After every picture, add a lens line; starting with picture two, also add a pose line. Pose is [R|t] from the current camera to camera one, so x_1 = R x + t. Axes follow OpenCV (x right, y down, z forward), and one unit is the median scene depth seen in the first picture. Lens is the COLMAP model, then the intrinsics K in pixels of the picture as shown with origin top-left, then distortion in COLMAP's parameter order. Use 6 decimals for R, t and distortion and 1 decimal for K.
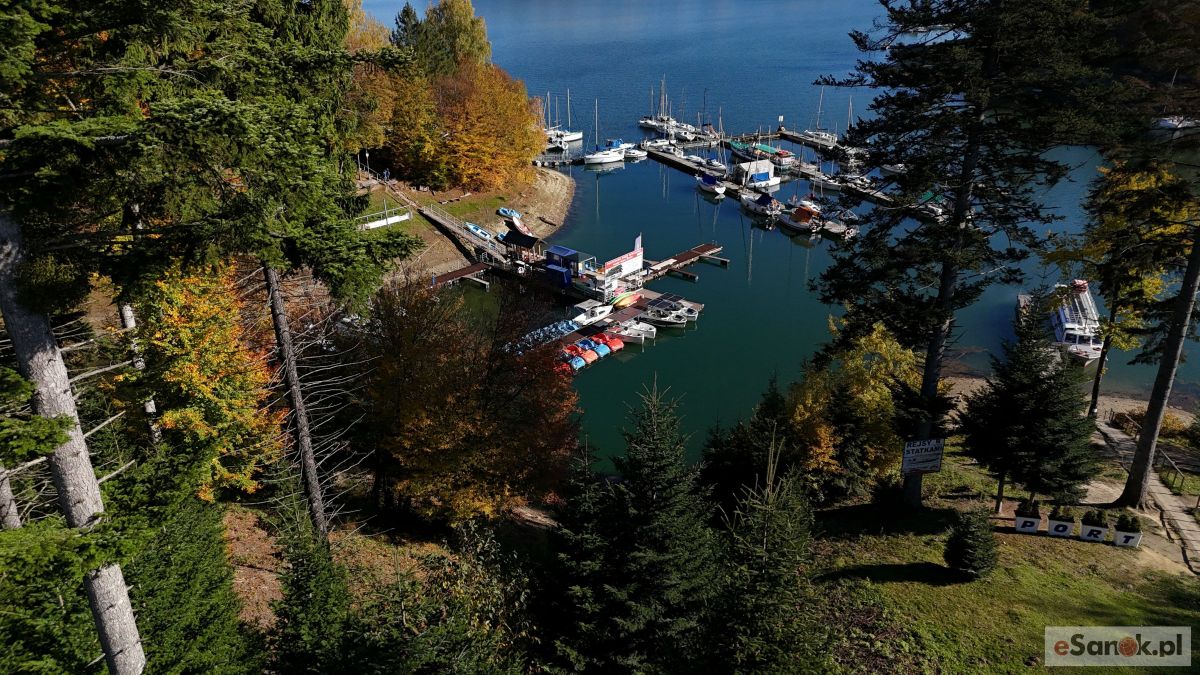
lens RADIAL K [[854.3, 0, 597.9], [0, 854.3, 333.5], [0, 0, 1]] dist [0.064209, -0.062645]
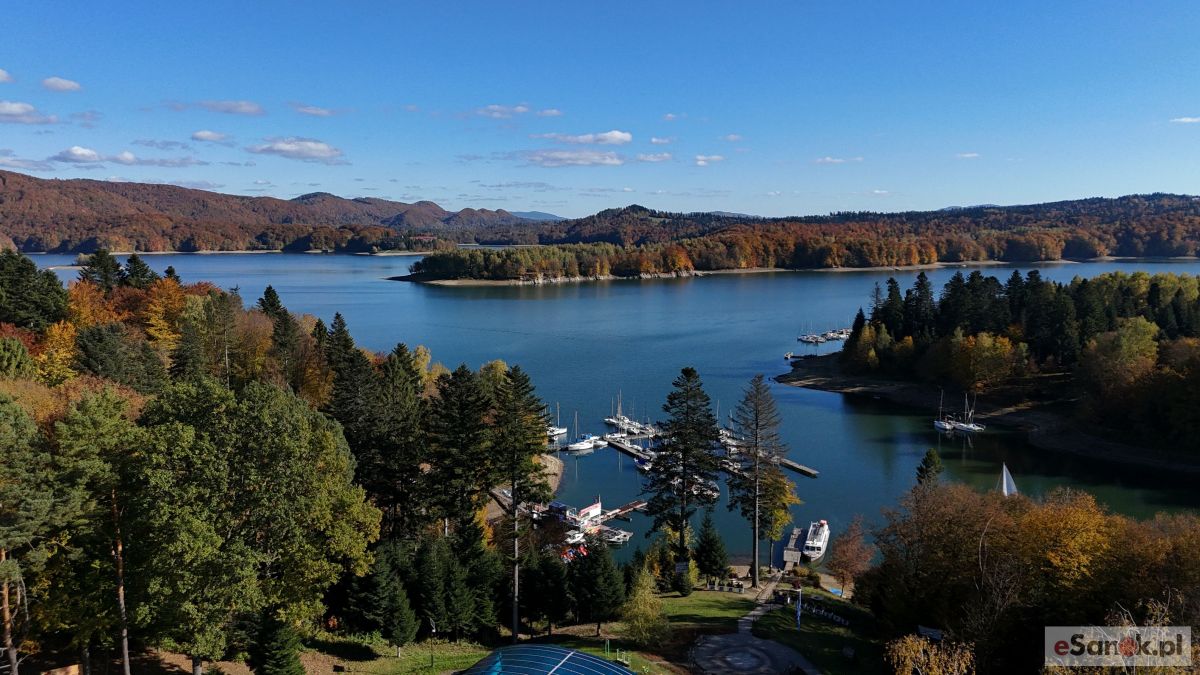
lens RADIAL K [[854.3, 0, 597.9], [0, 854.3, 333.5], [0, 0, 1]] dist [0.064209, -0.062645]
pose [[0.999650, 0.000110, 0.026473, -0.008218], [0.007799, 0.954398, -0.298434, 0.237269], [-0.025299, 0.298536, 0.954063, -2.019833]]
